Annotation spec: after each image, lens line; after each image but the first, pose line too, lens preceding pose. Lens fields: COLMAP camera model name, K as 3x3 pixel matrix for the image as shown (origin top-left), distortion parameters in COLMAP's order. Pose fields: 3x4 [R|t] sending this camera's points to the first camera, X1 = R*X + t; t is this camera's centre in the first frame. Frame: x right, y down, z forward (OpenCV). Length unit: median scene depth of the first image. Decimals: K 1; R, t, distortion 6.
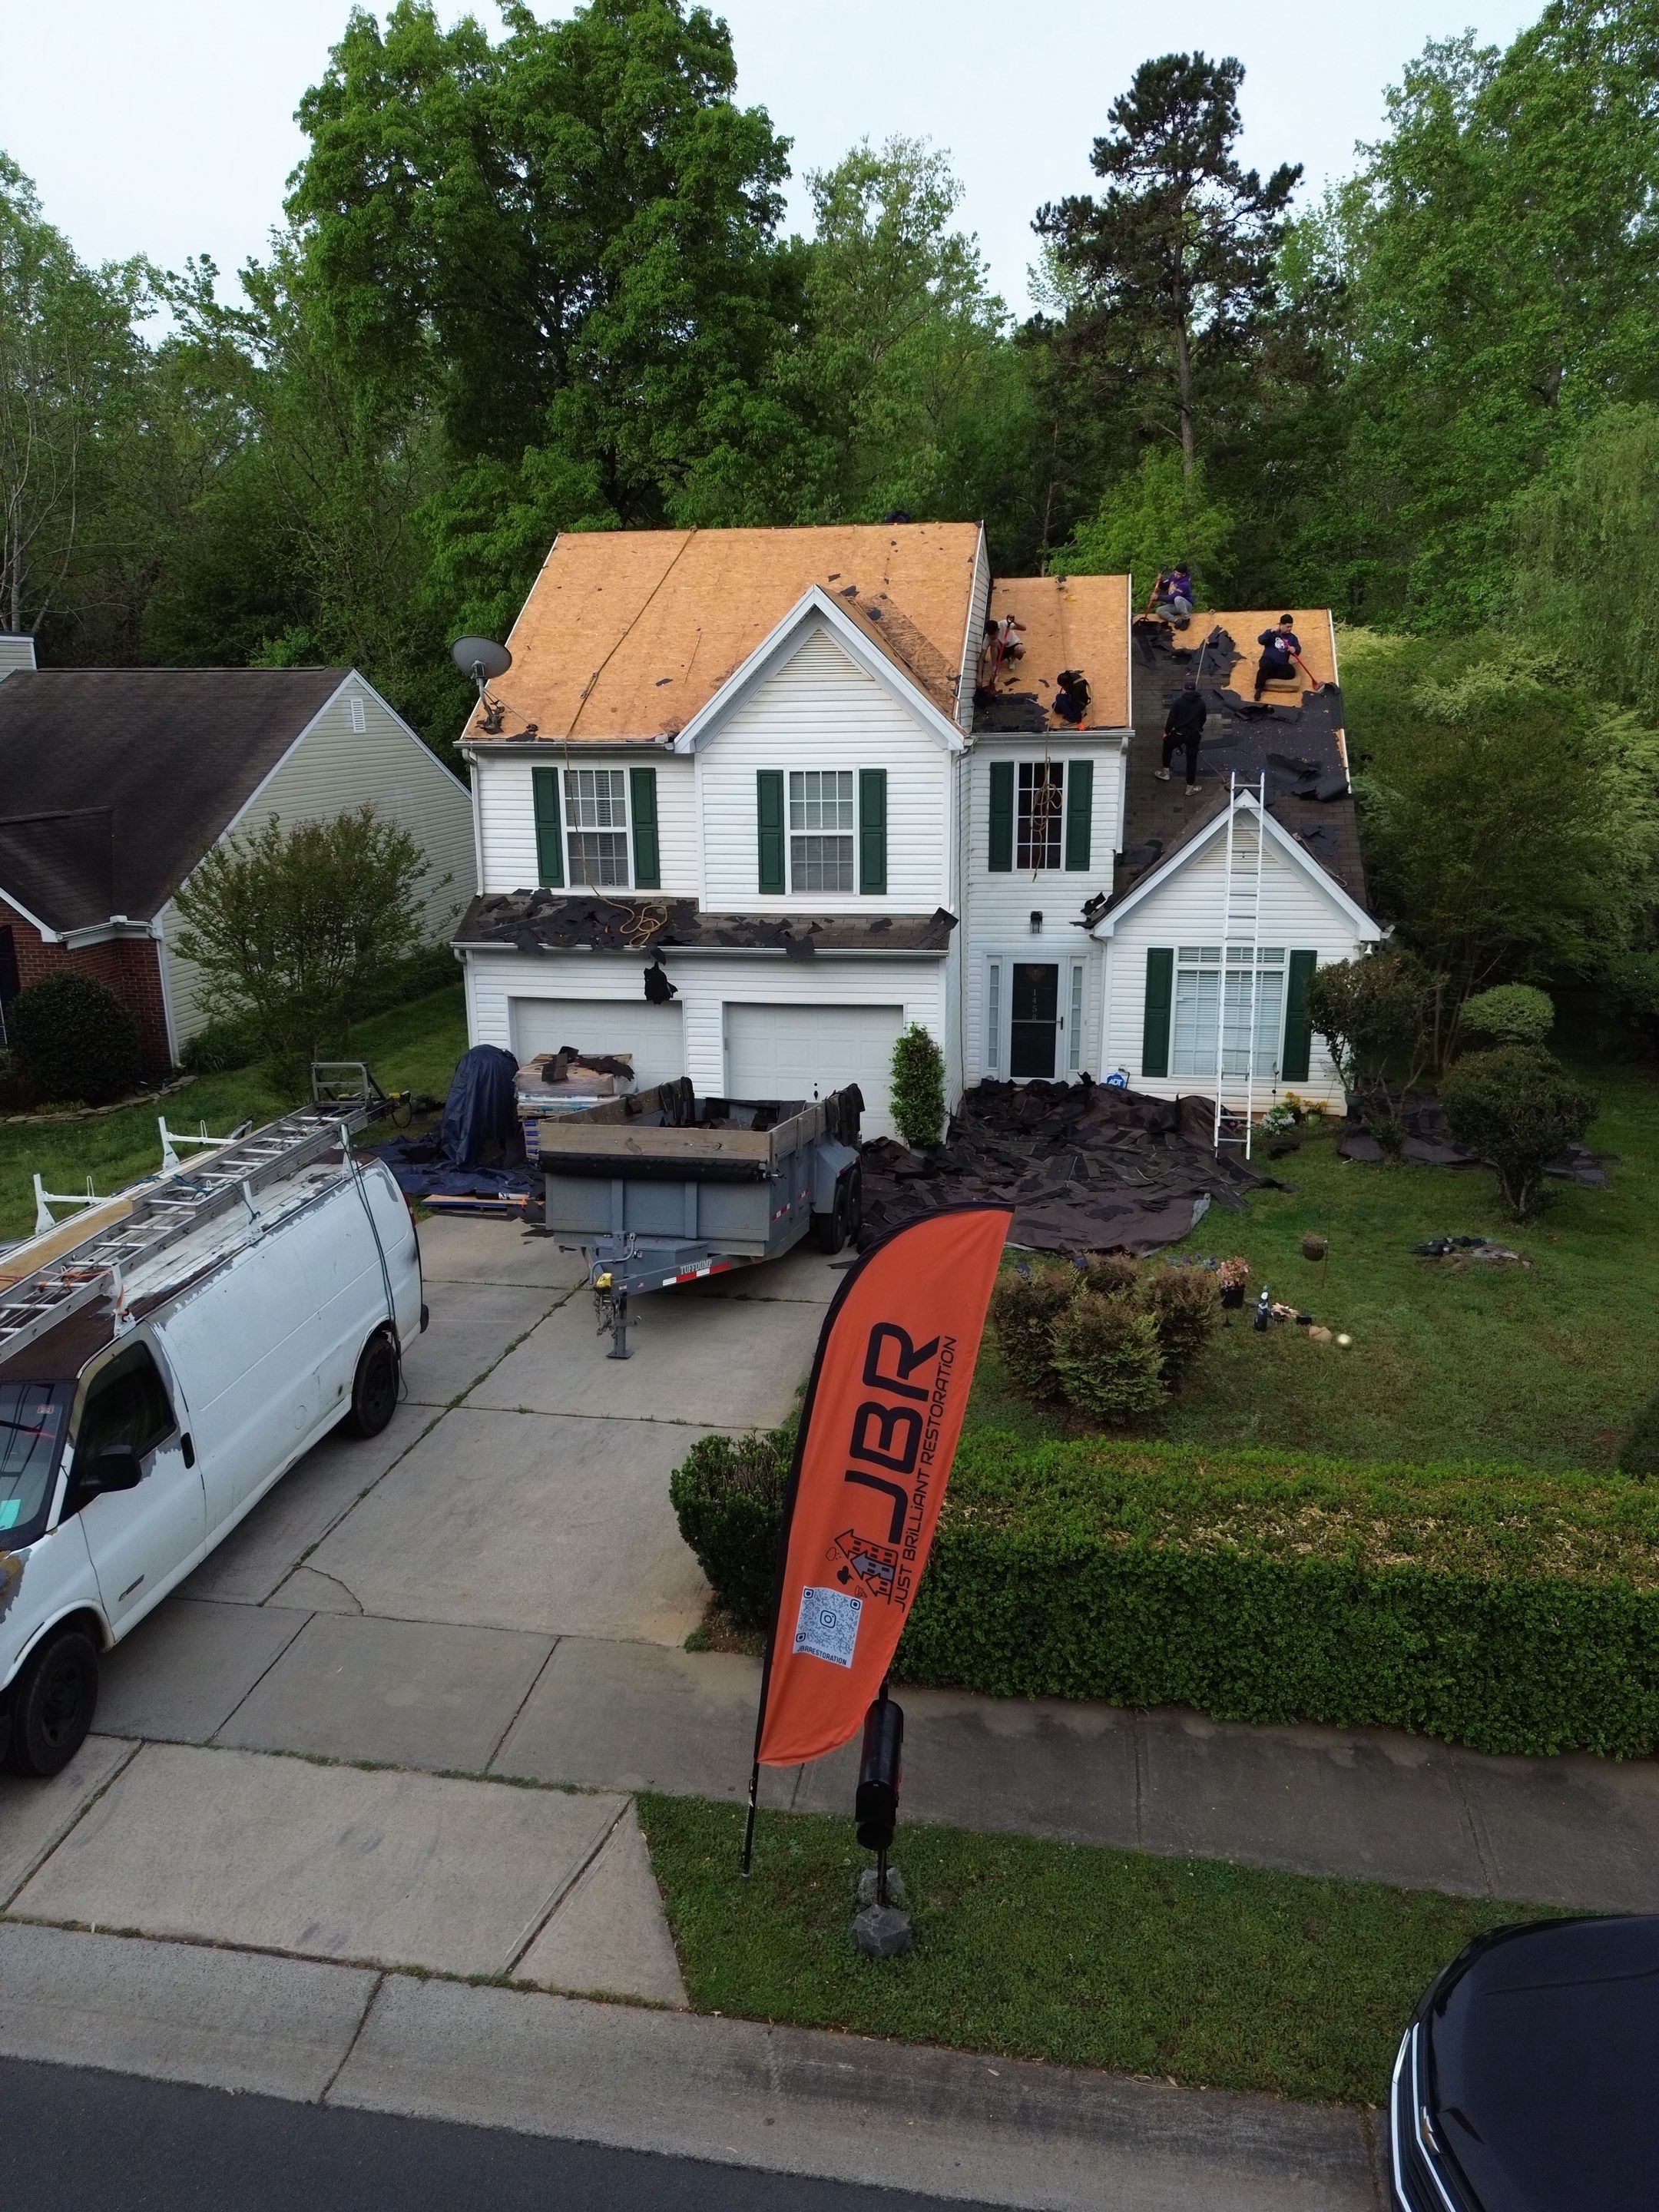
lens RADIAL K [[1568.6, 0, 829.5], [0, 1568.6, 1106.0], [0, 0, 1]] dist [0.095491, -0.091203]
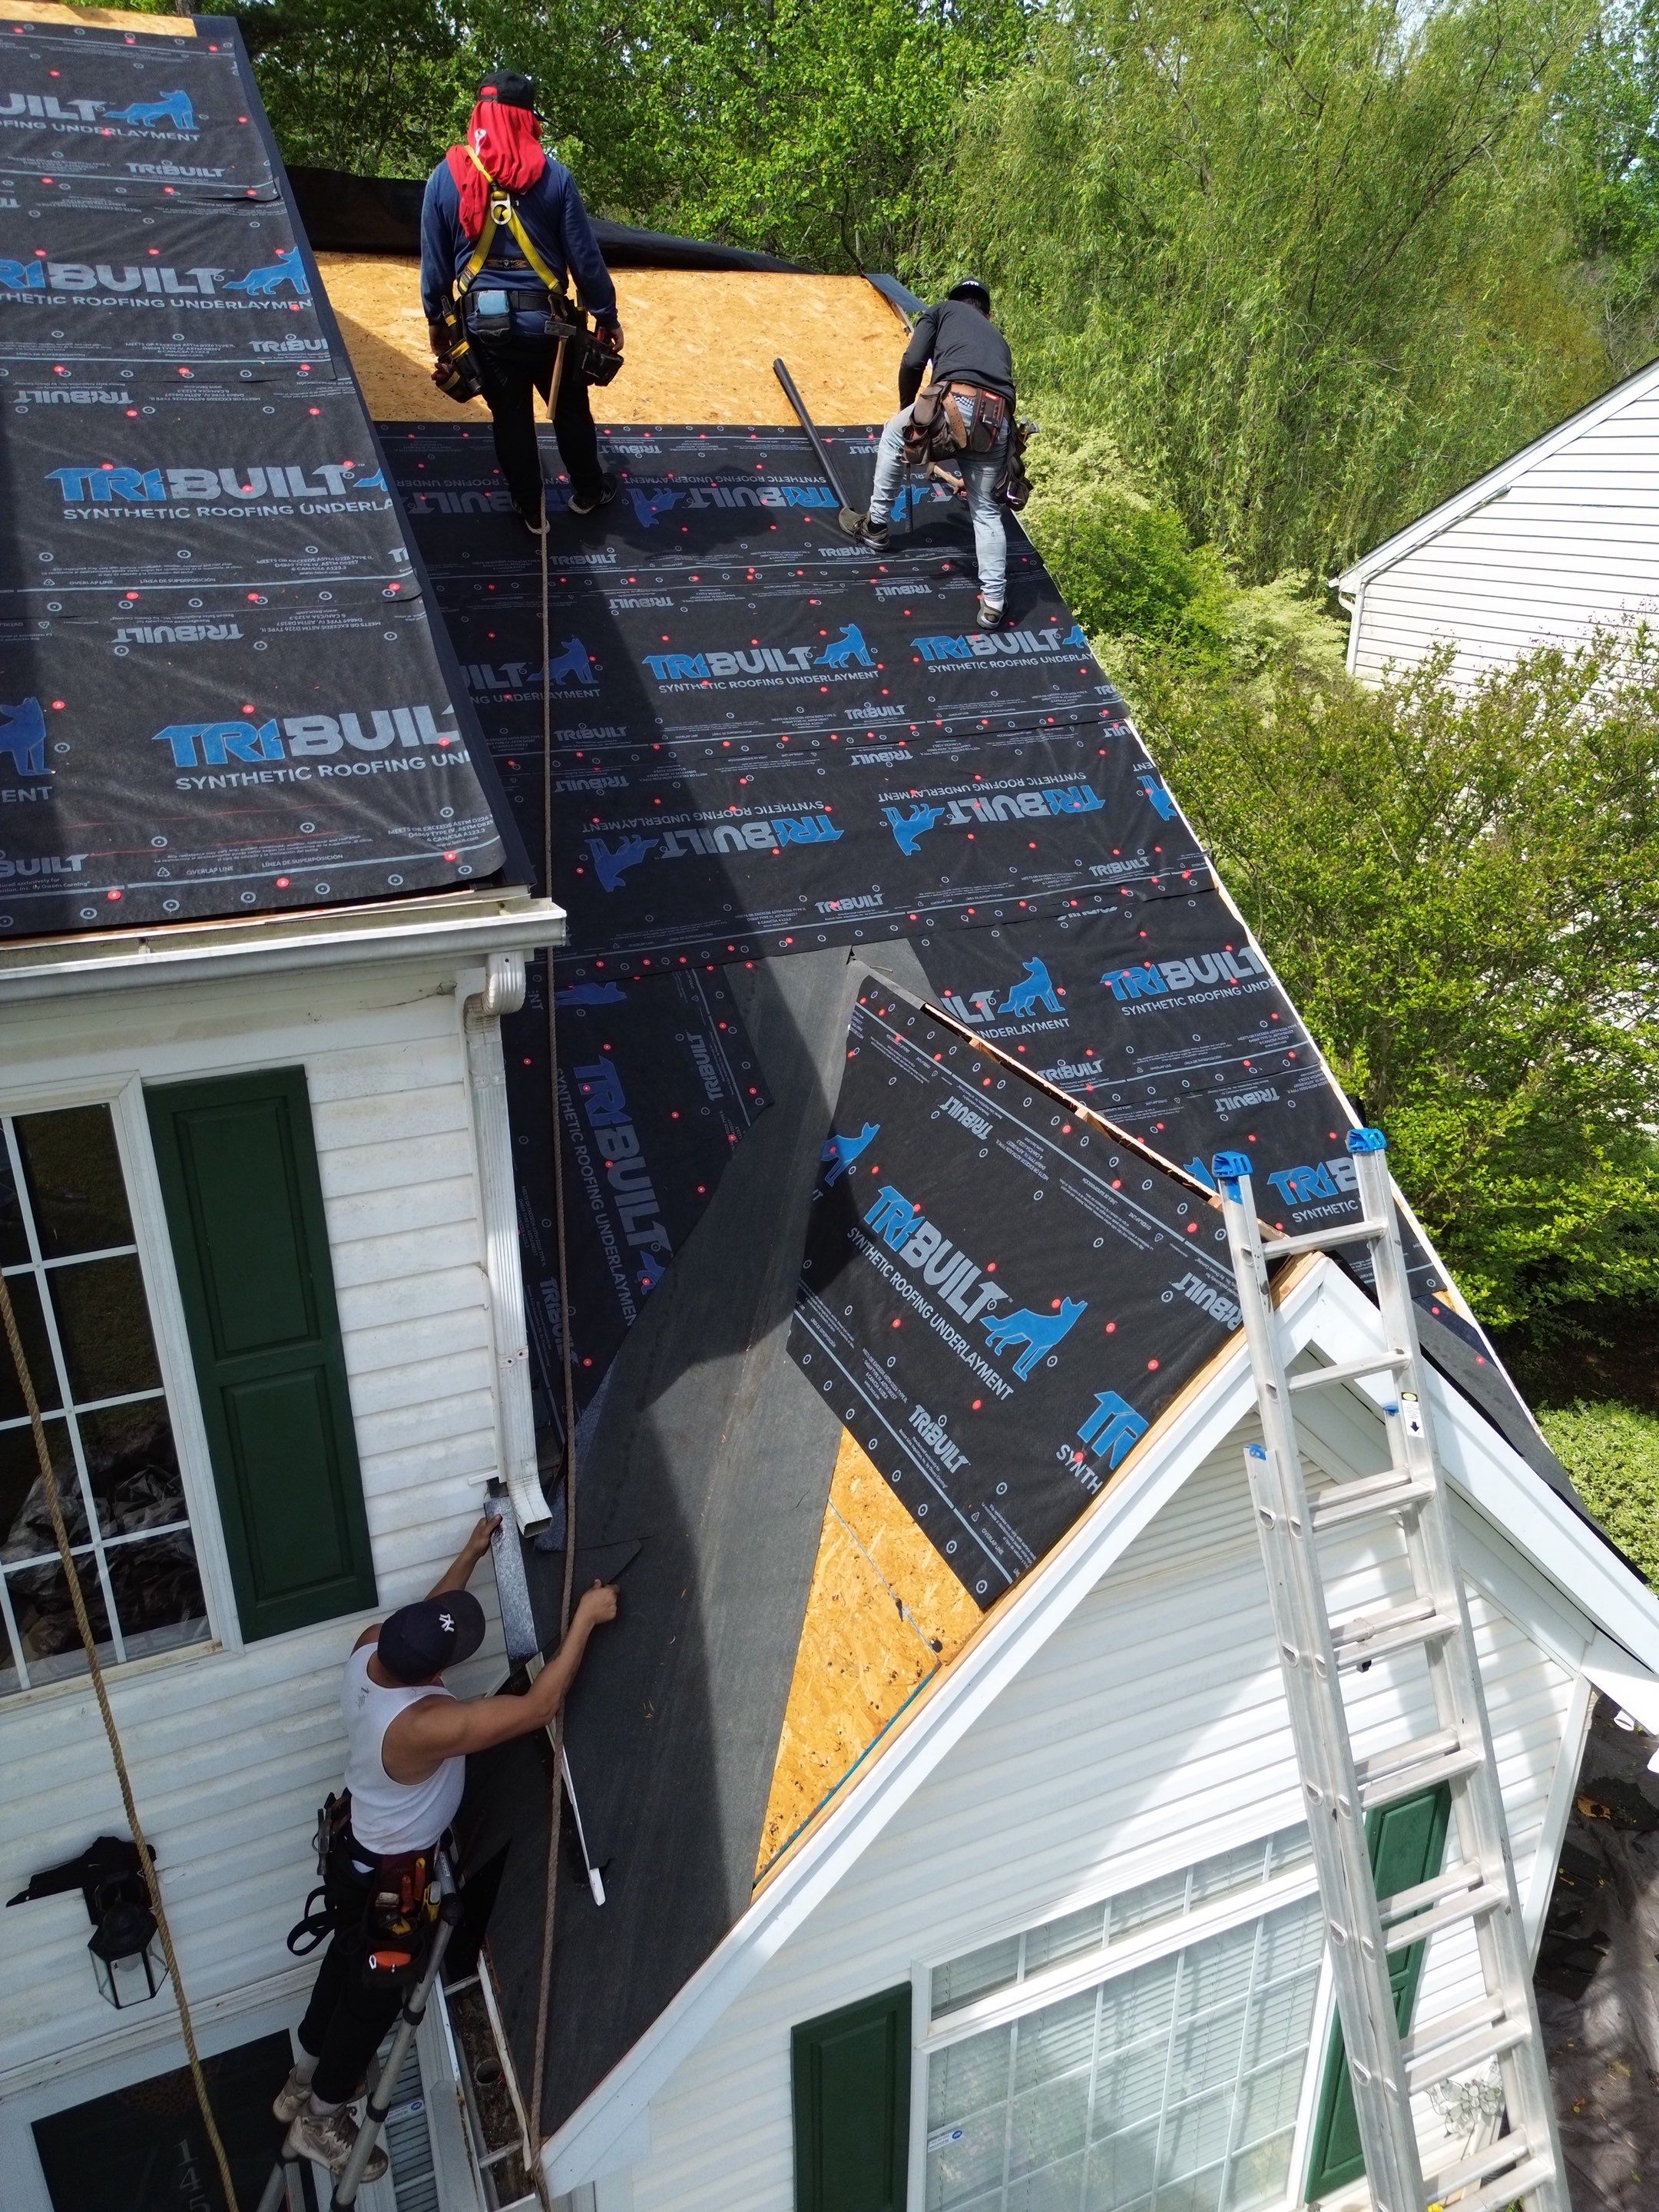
lens RADIAL K [[1568.6, 0, 829.5], [0, 1568.6, 1106.0], [0, 0, 1]] dist [0.095491, -0.091203]
pose [[0.841302, -0.197957, 0.503014, 0.128520], [0.132830, 0.977709, 0.162609, -0.232742], [-0.523991, -0.069988, 0.848844, 0.825803]]
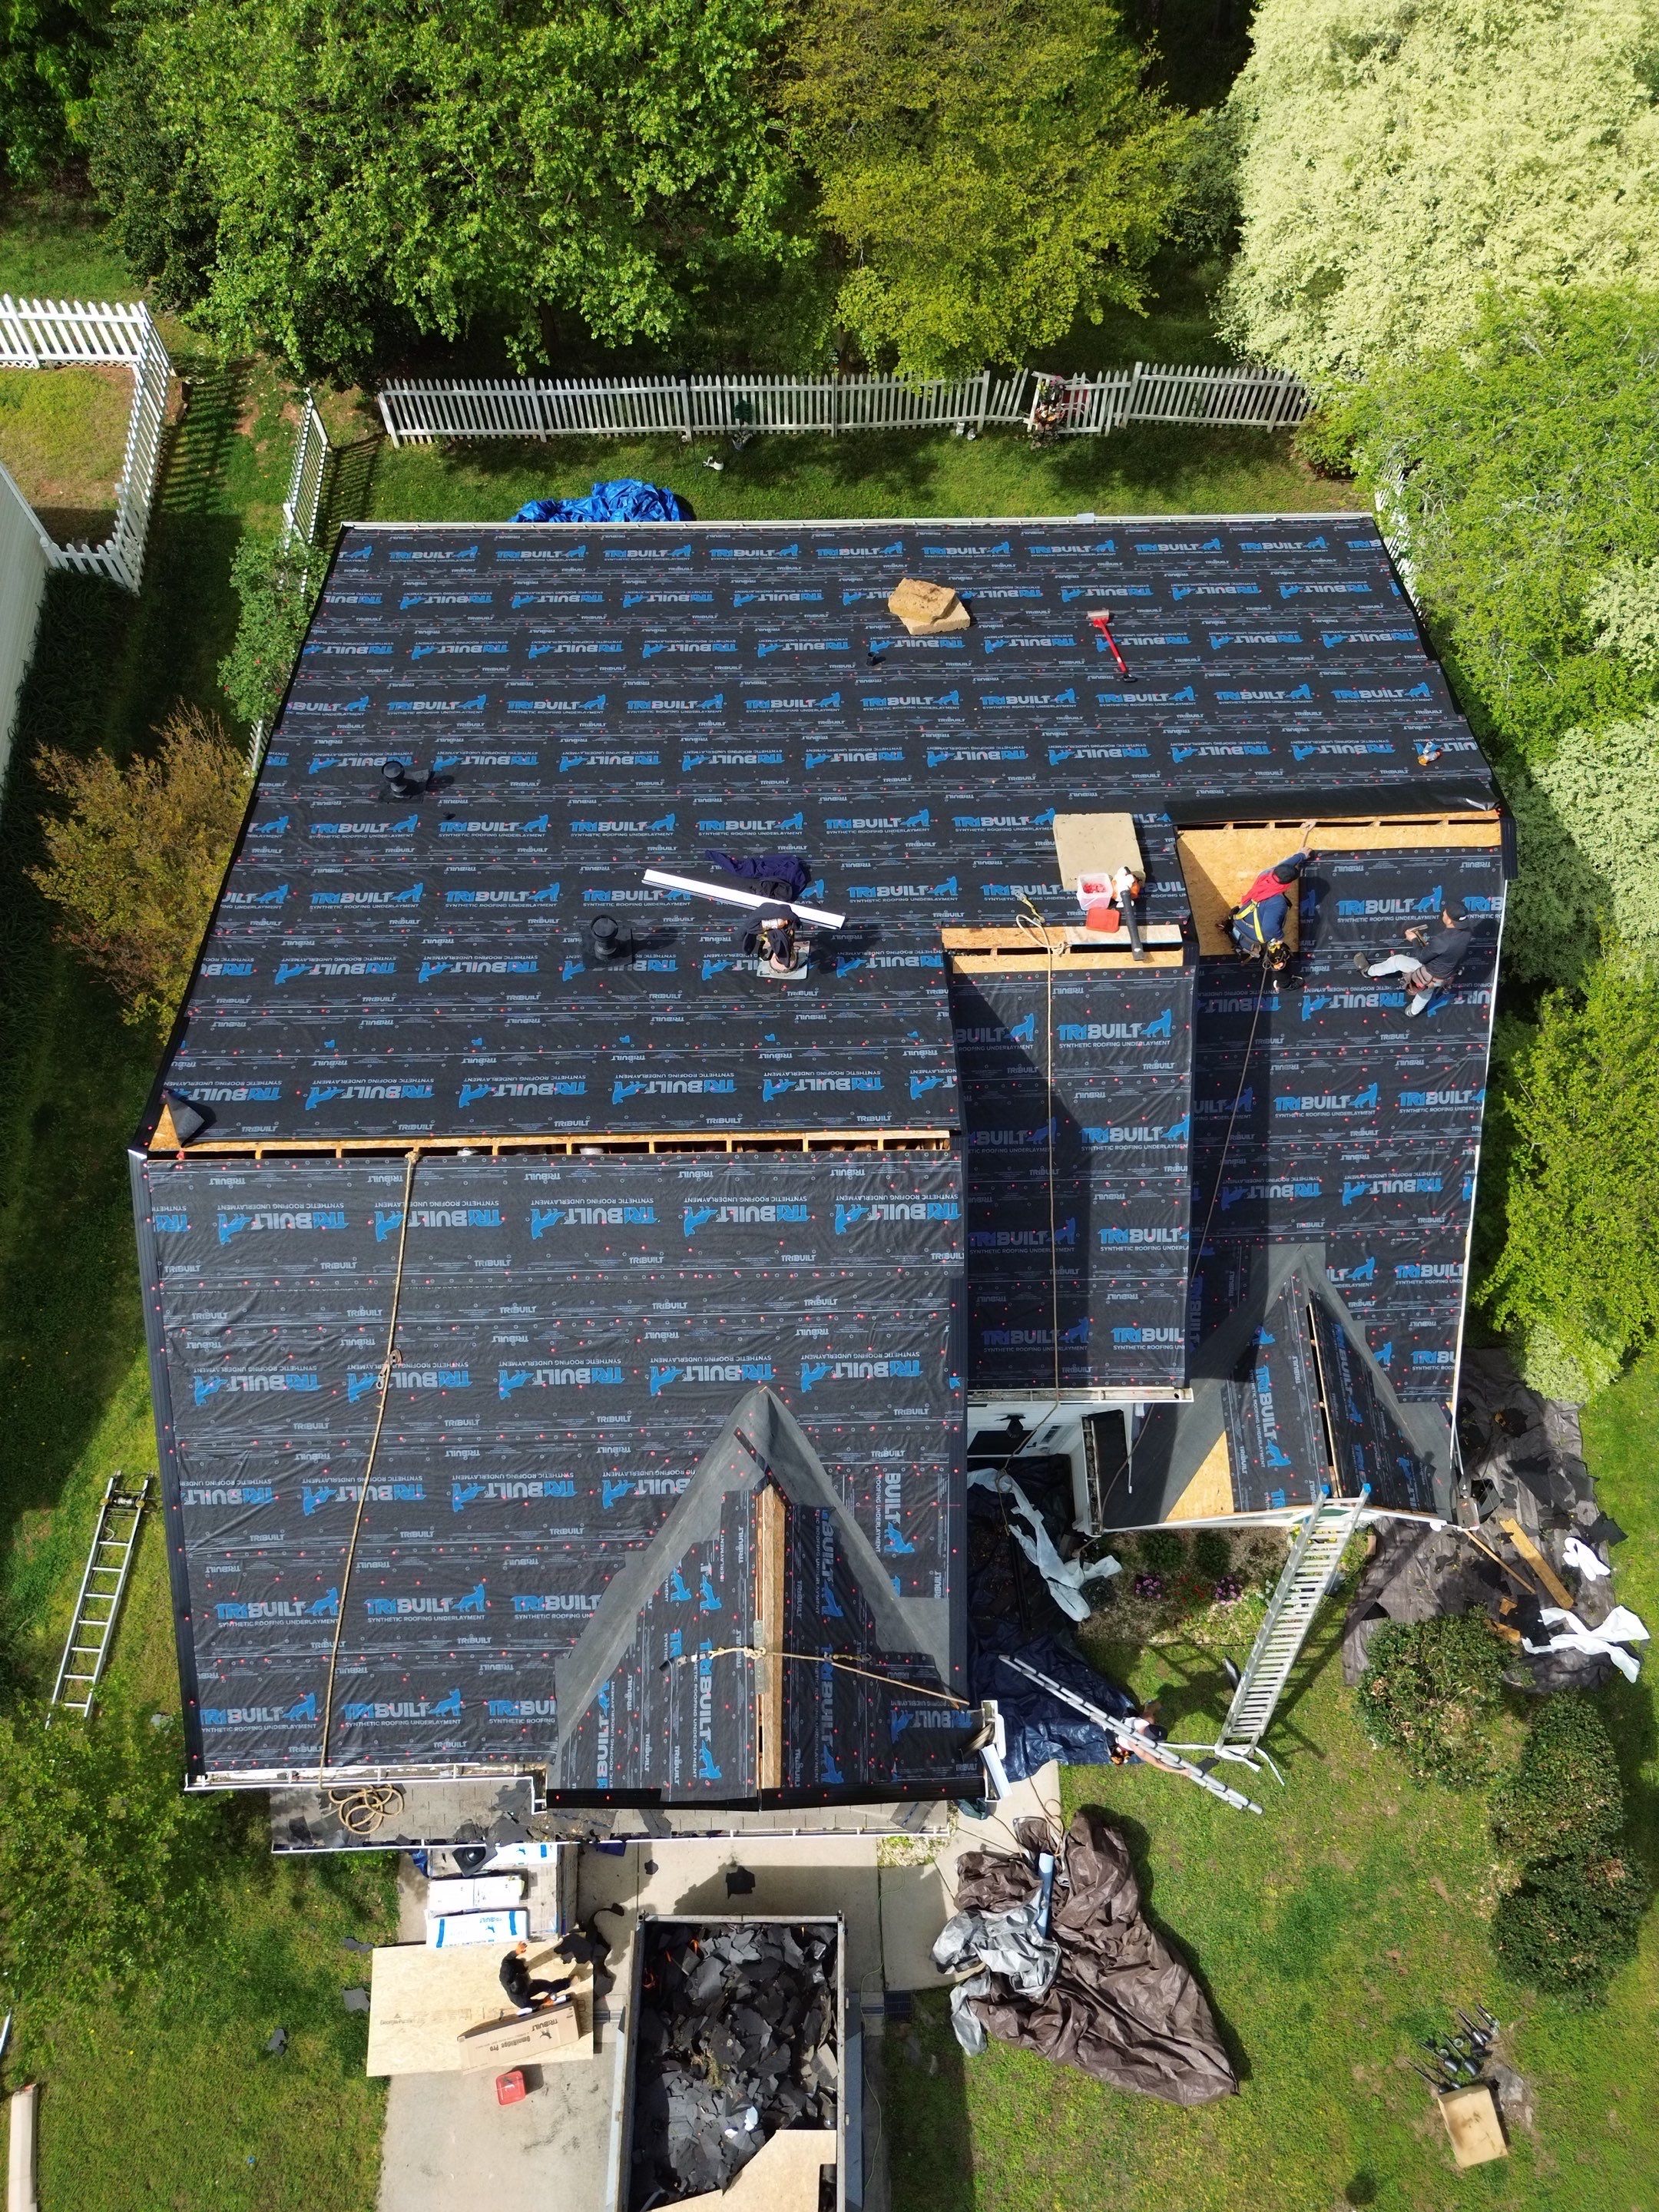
lens RADIAL K [[1568.6, 0, 829.5], [0, 1568.6, 1106.0], [0, 0, 1]] dist [0.095491, -0.091203]
pose [[0.982924, -0.160577, 0.089864, 0.004308], [0.024698, 0.599065, 0.800320, -0.817753], [-0.182348, -0.784434, 0.592801, 0.710204]]
